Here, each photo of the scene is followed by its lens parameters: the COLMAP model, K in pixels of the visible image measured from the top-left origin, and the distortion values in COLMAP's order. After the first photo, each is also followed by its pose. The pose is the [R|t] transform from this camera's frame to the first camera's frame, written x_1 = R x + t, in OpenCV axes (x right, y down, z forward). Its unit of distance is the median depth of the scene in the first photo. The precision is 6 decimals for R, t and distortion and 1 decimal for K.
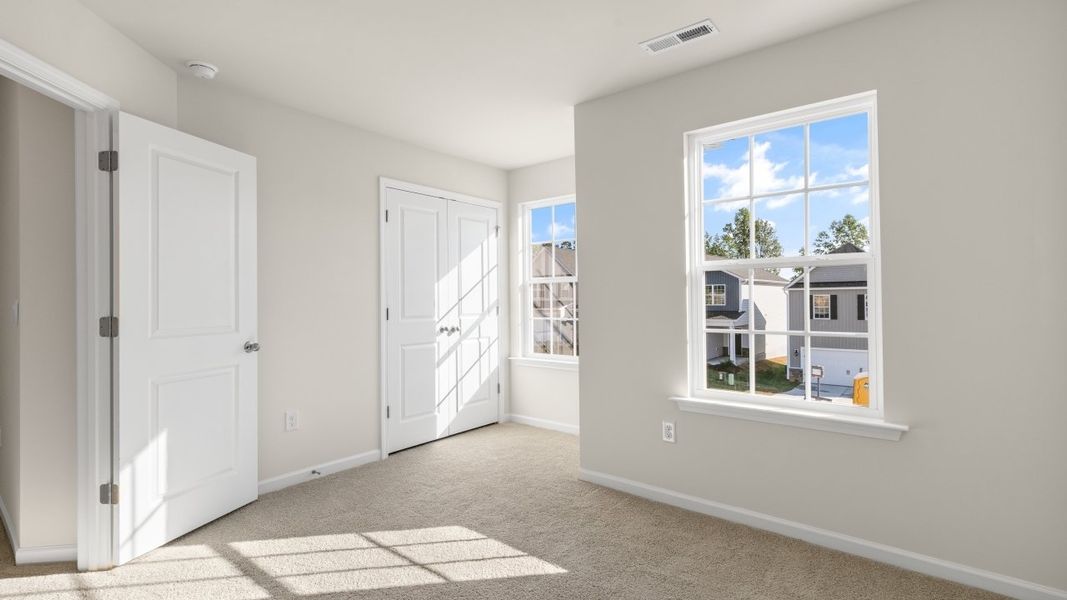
lens RADIAL K [[509.6, 0, 533.5], [0, 509.6, 293.8], [0, 0, 1]] dist [-0.000728, -0.000030]
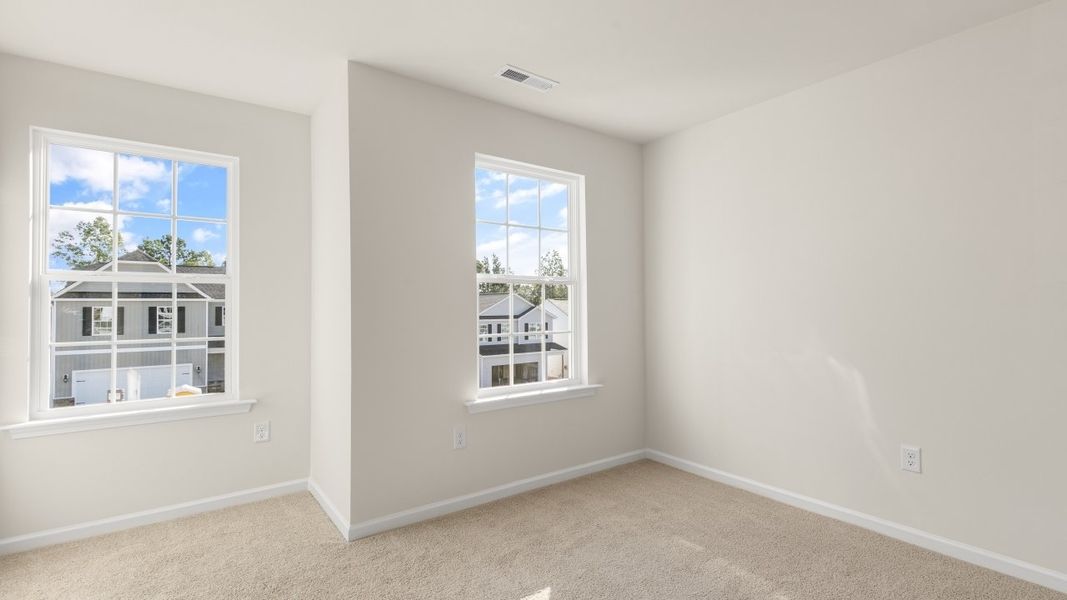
lens RADIAL K [[509.6, 0, 533.5], [0, 509.6, 293.8], [0, 0, 1]] dist [-0.000728, -0.000030]
pose [[0.210454, 0.031055, 0.977110, -0.207882], [-0.005620, 0.999517, -0.030557, 0.004023], [-0.977588, 0.000940, 0.210527, 0.190359]]
